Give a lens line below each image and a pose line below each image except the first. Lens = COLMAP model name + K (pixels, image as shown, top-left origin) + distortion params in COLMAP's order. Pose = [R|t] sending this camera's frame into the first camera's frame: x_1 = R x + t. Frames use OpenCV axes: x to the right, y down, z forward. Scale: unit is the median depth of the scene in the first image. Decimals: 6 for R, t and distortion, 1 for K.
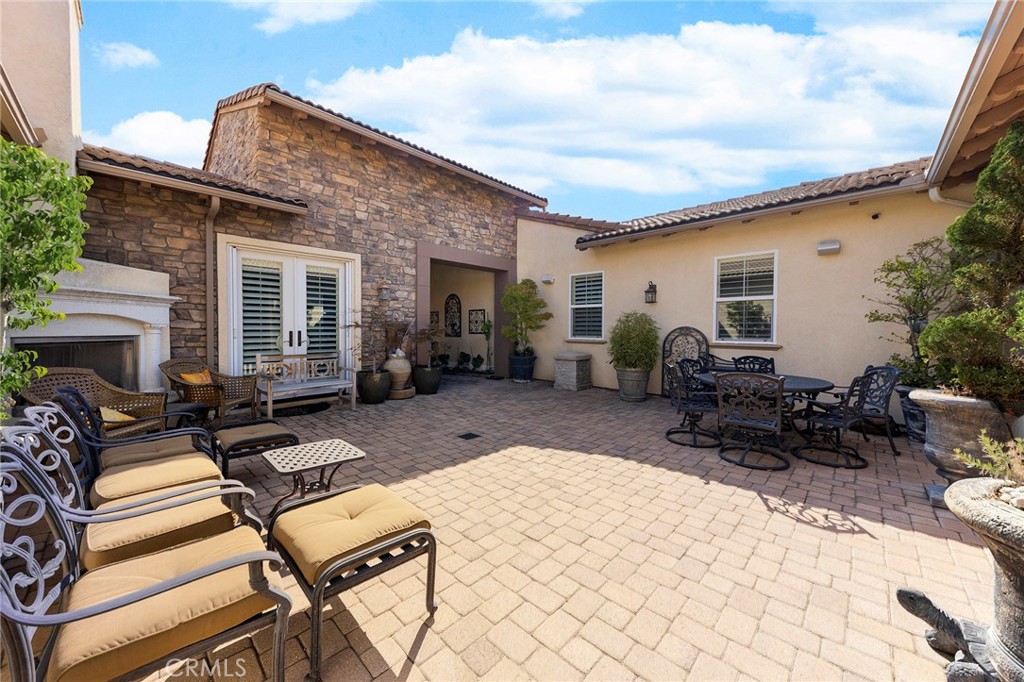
lens RADIAL K [[389.2, 0, 512.0], [0, 389.2, 341.0], [0, 0, 1]] dist [0.000008, -0.000015]
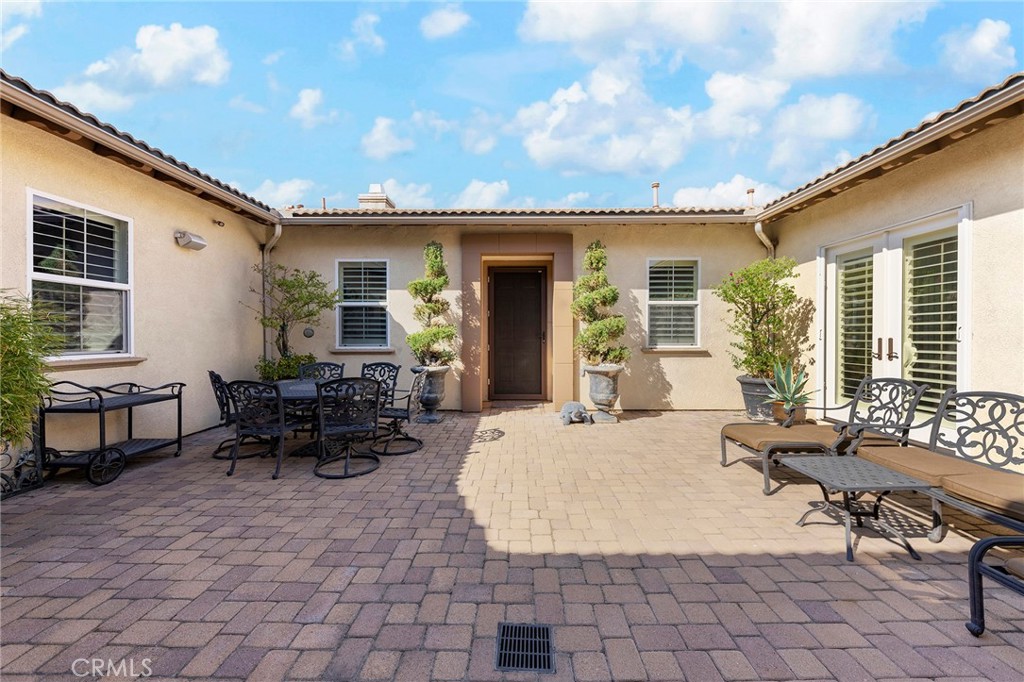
lens RADIAL K [[389.2, 0, 512.0], [0, 389.2, 341.0], [0, 0, 1]] dist [0.000008, -0.000015]
pose [[-0.715064, -0.005808, 0.699035, -0.378601], [0.014197, 0.999639, 0.022828, -0.032669], [-0.698915, 0.026248, -0.714723, 1.392505]]
